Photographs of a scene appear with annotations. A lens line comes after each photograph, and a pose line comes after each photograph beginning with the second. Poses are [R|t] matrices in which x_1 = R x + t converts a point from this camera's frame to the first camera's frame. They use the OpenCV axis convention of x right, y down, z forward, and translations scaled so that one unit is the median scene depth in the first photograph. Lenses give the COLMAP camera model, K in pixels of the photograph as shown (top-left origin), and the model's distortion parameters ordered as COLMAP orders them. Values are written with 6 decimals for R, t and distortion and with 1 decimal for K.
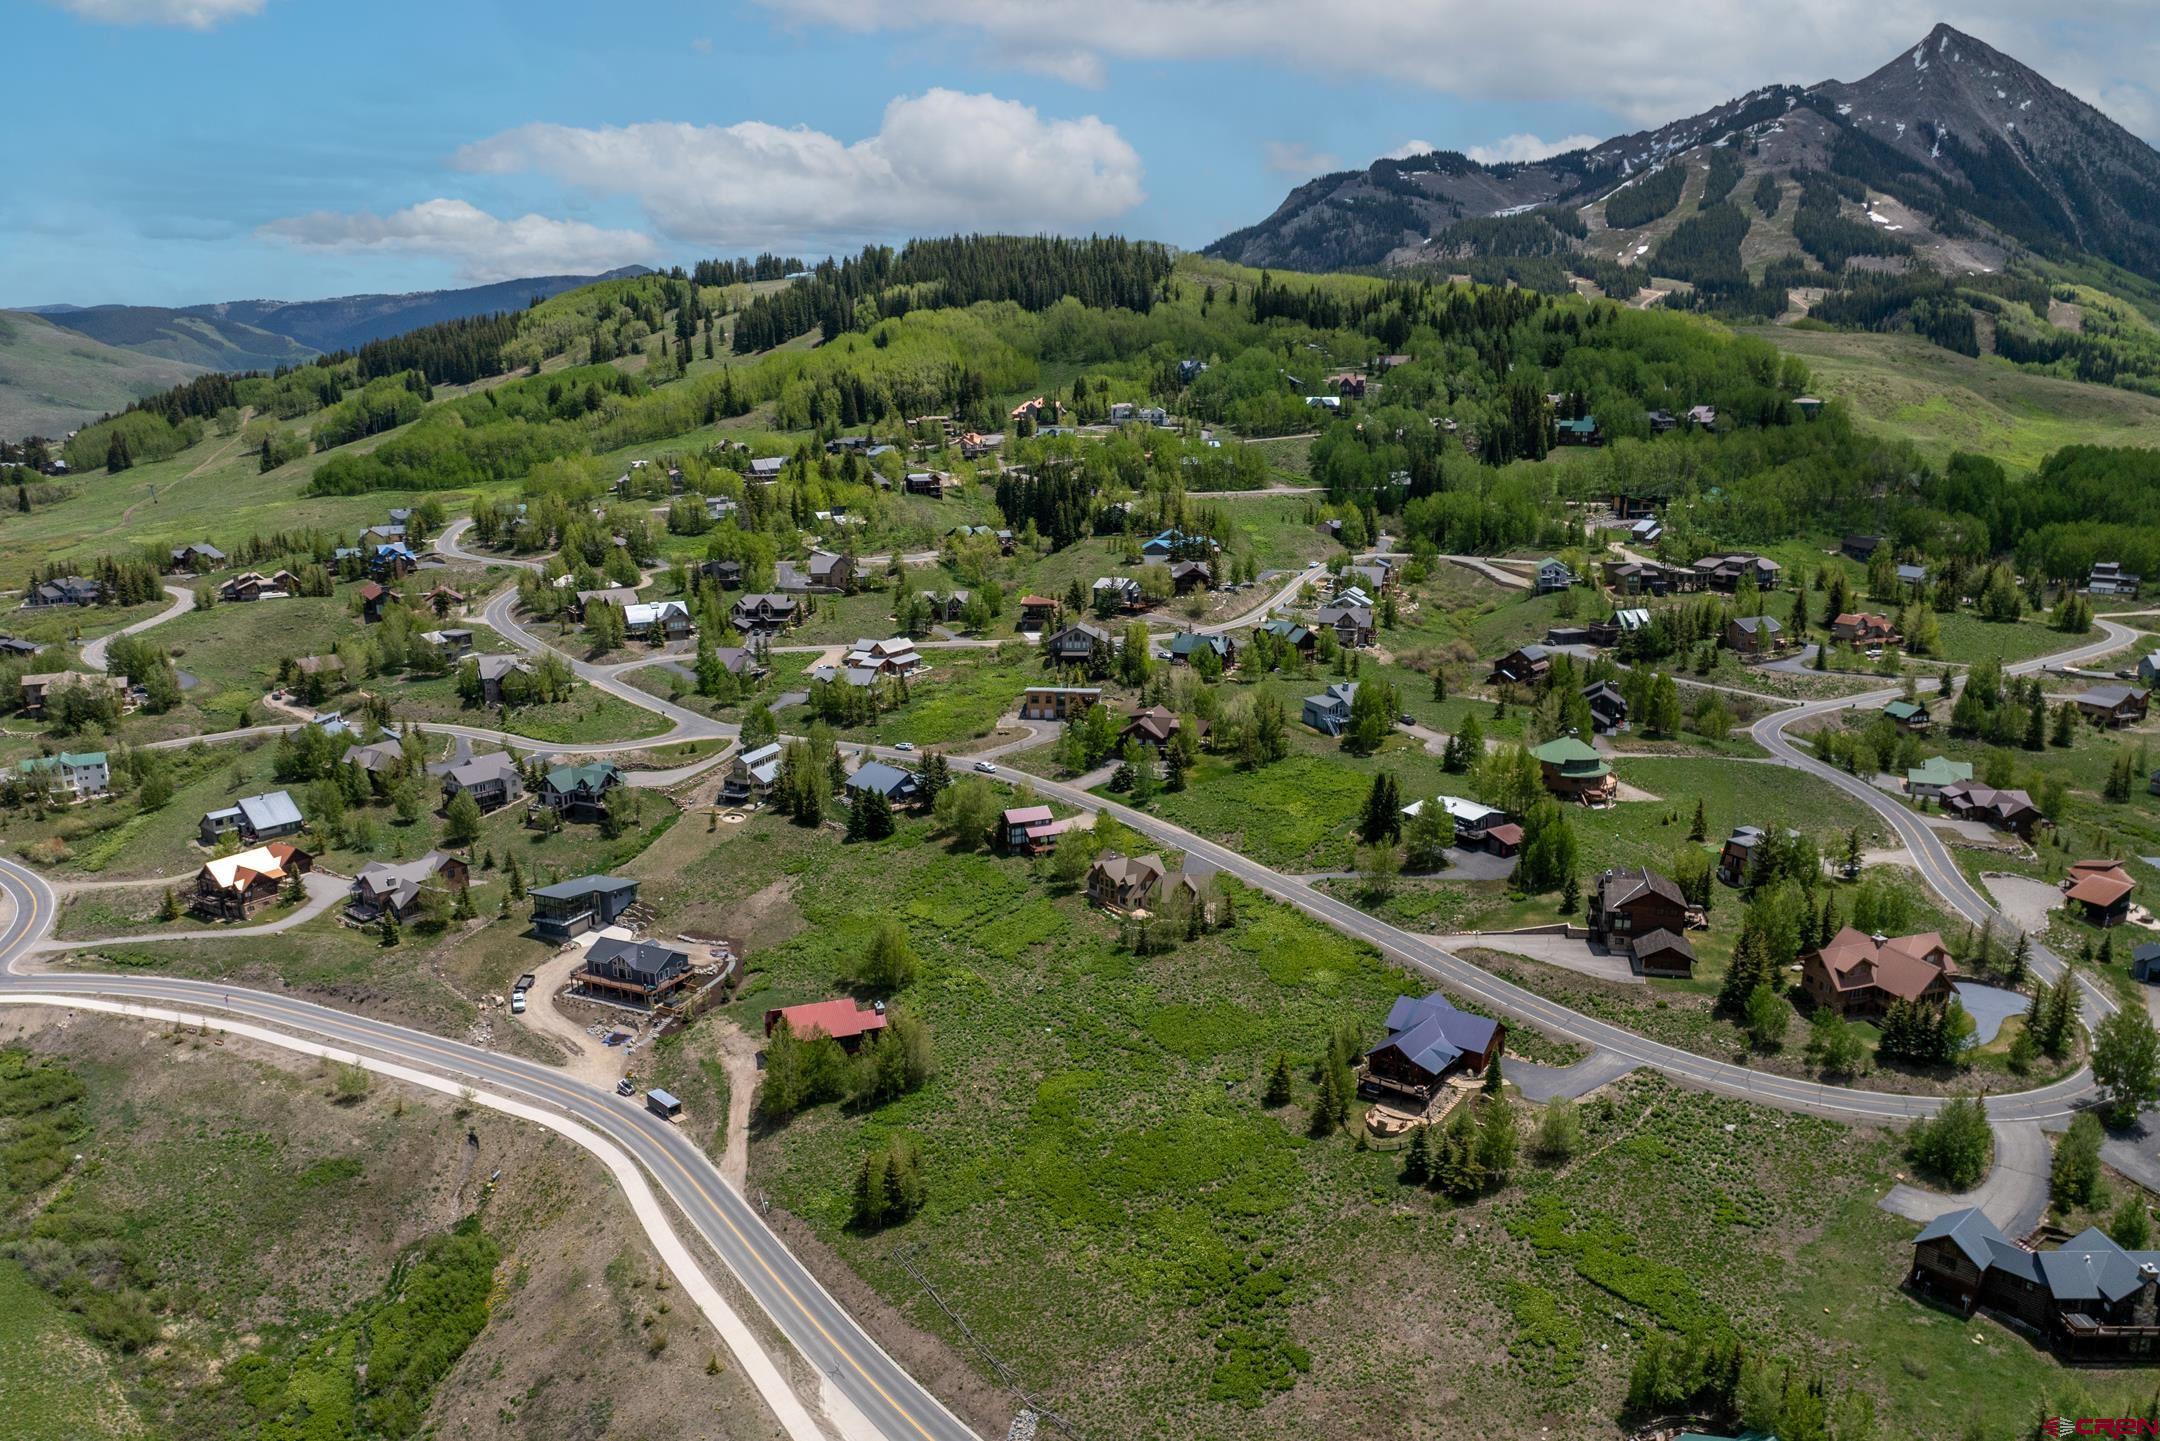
lens RADIAL K [[1534.6, 0, 1098.1], [0, 1534.6, 735.0], [0, 0, 1]] dist [-0.047713, 0.016131]
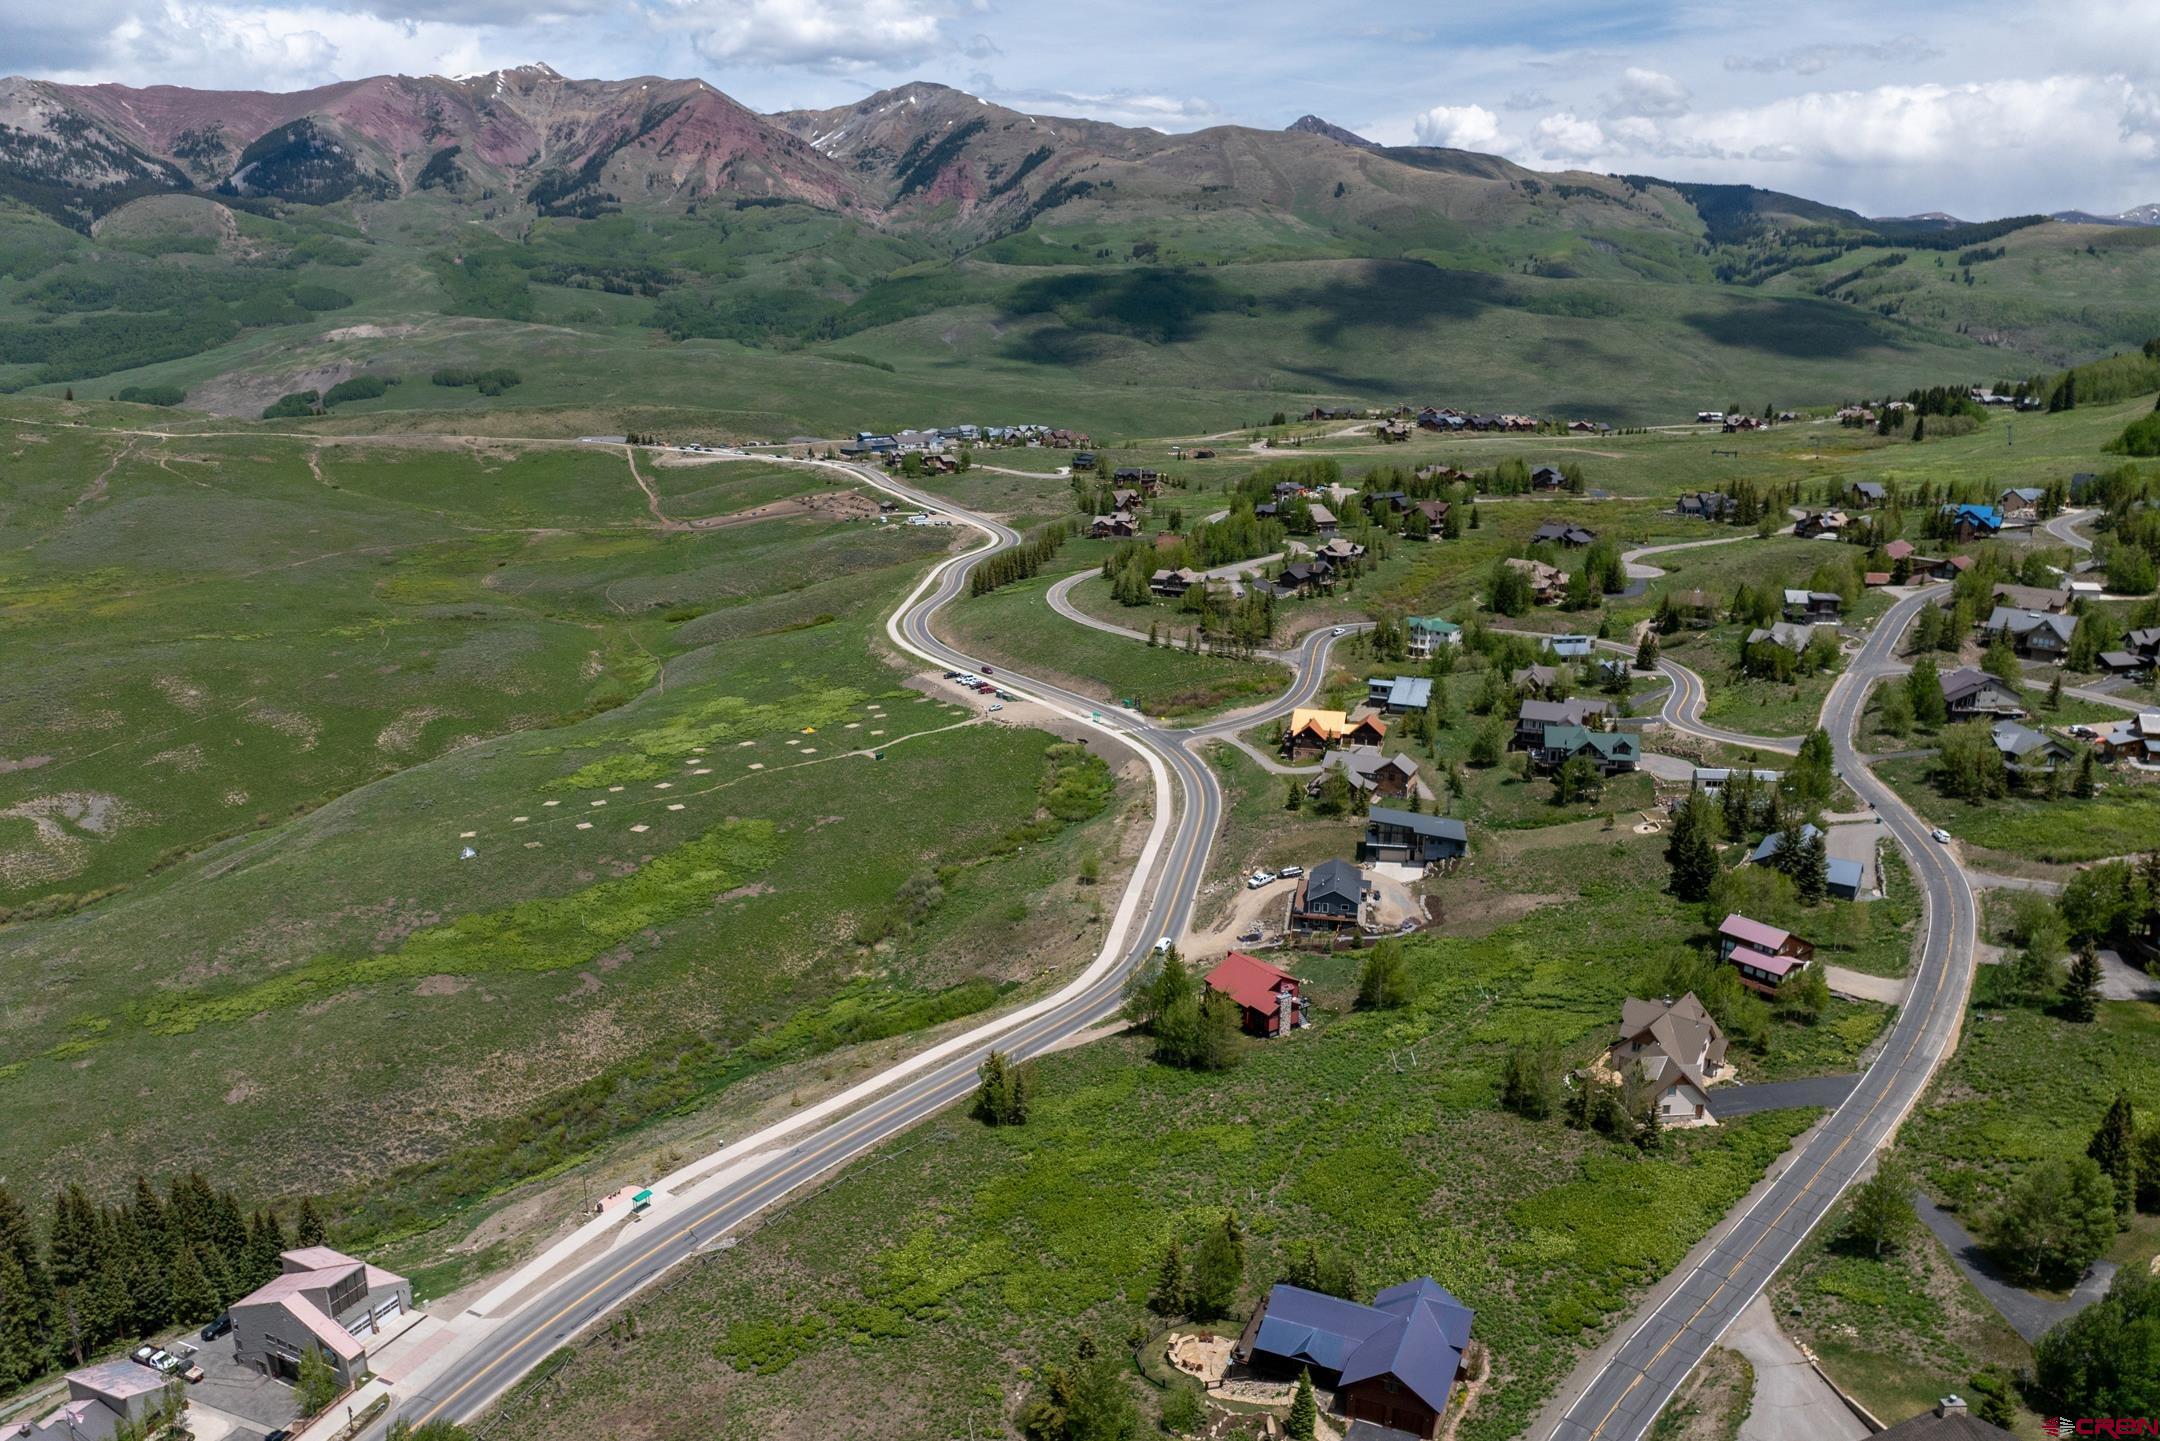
lens RADIAL K [[1534.6, 0, 1088.5], [0, 1534.6, 750.5], [0, 0, 1]] dist [-0.047713, 0.016131]
pose [[0.238511, 0.275189, -0.931334, 0.563794], [-0.228407, 0.948006, 0.221621, -0.125725], [0.943898, 0.159864, 0.288965, 0.495765]]
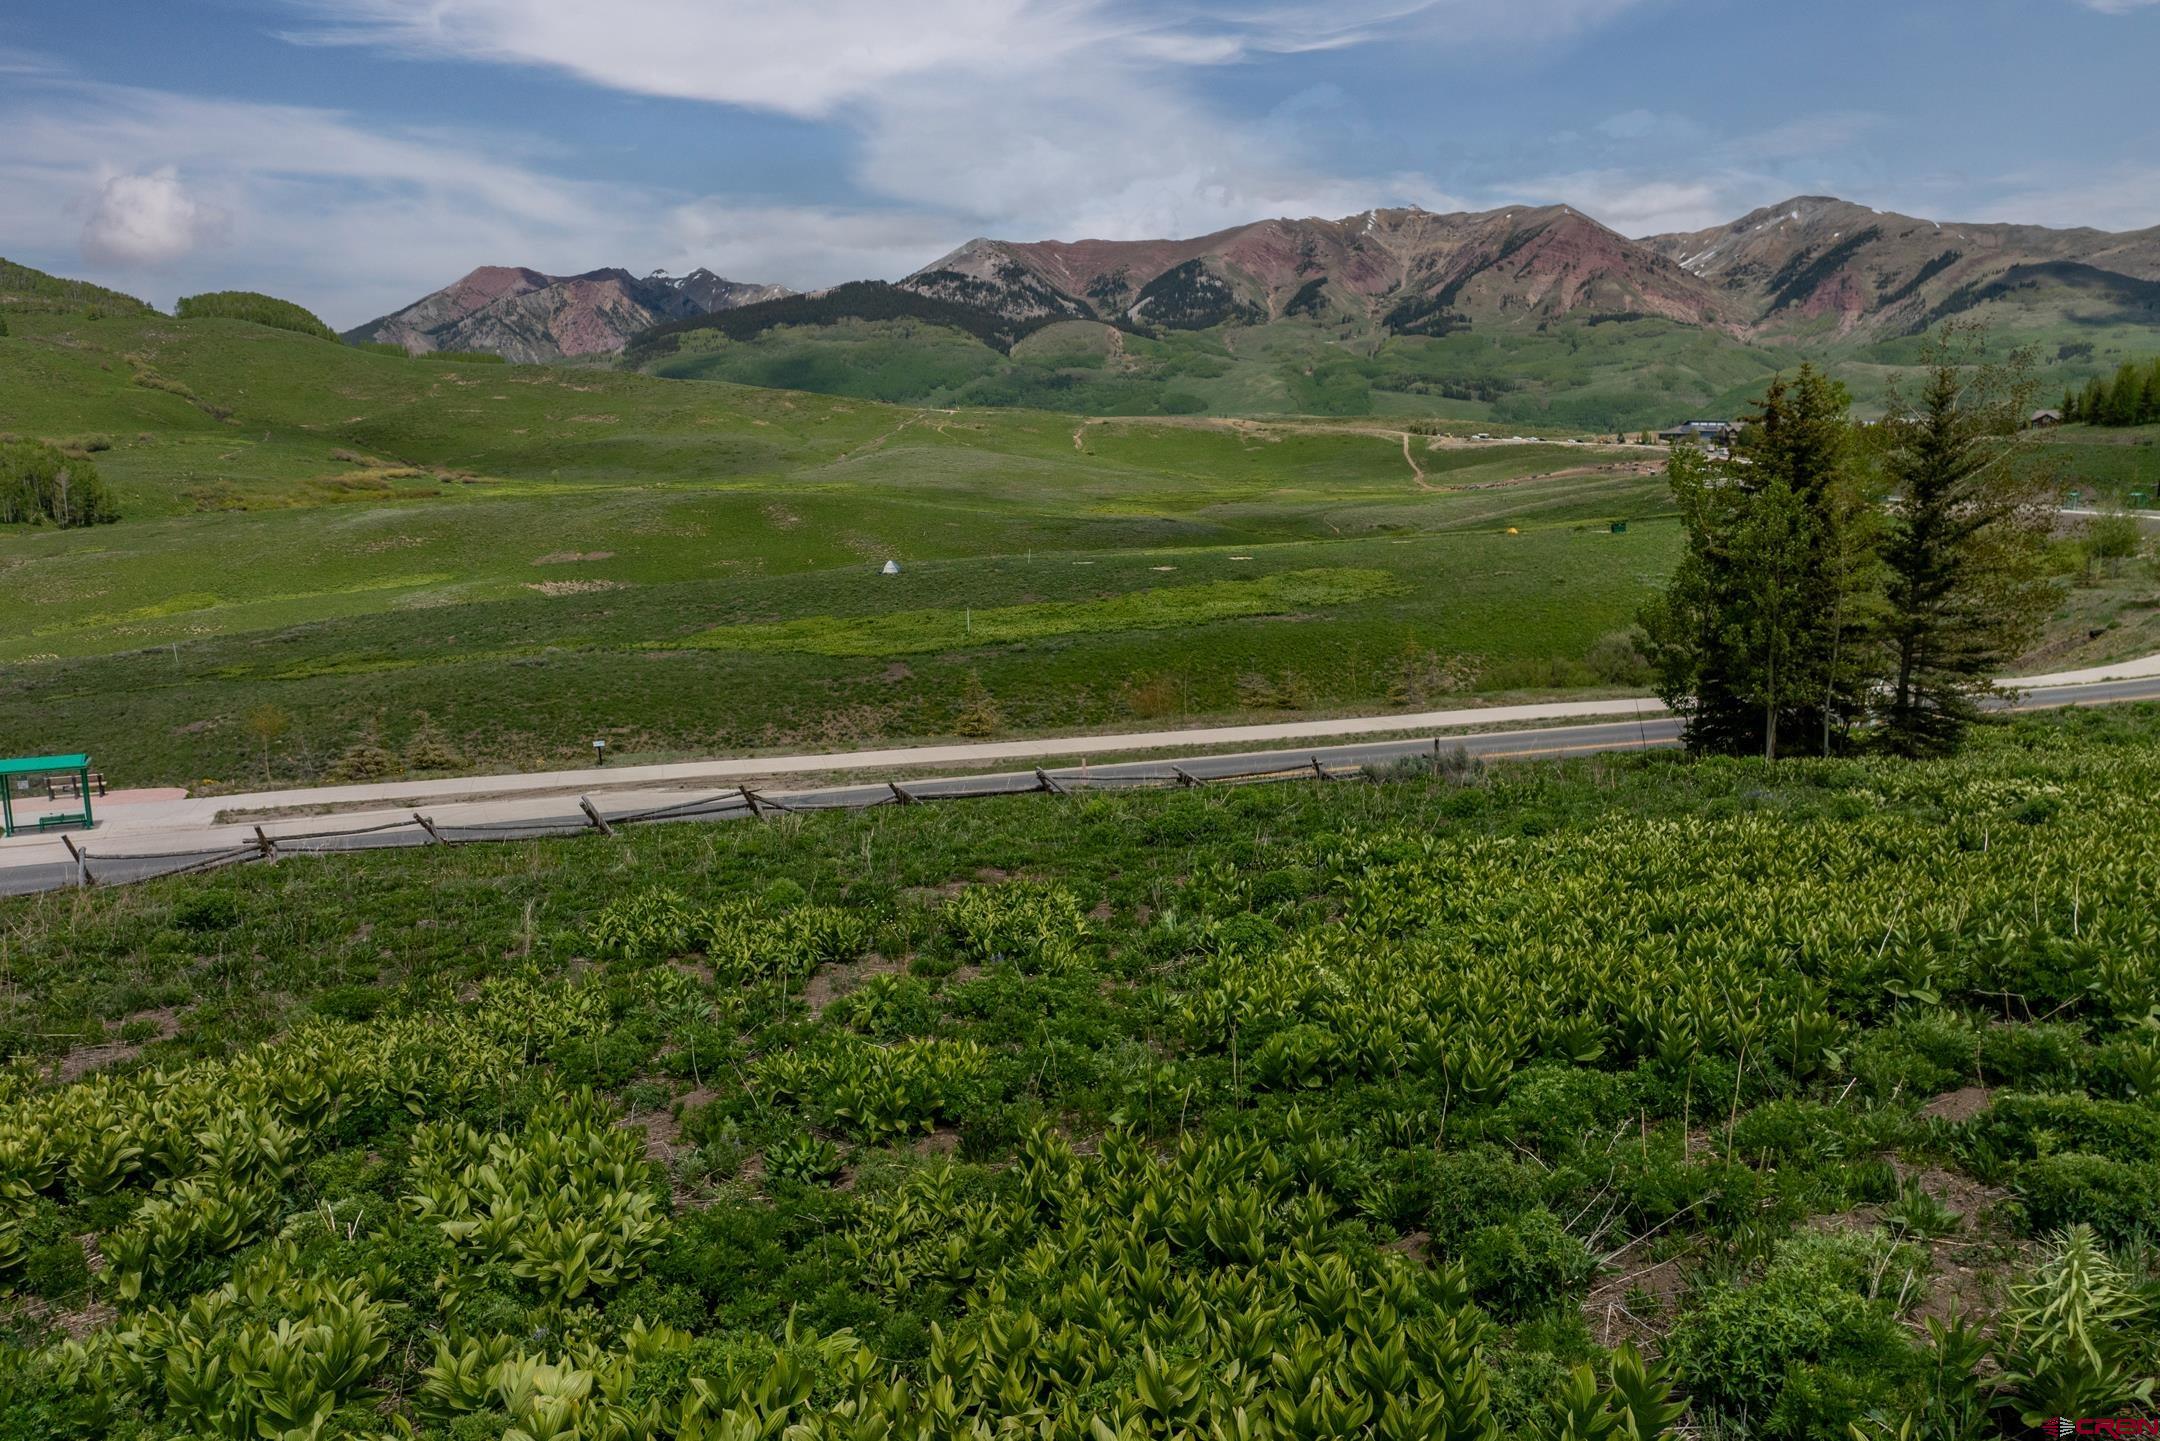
lens RADIAL K [[1534.6, 0, 1083.4], [0, 1534.6, 724.5], [0, 0, 1]] dist [-0.047713, 0.016131]
pose [[-0.287019, 0.168140, -0.943053, 0.045663], [-0.220893, 0.946326, 0.235953, 0.198518], [0.932108, 0.276037, -0.234473, 0.675182]]
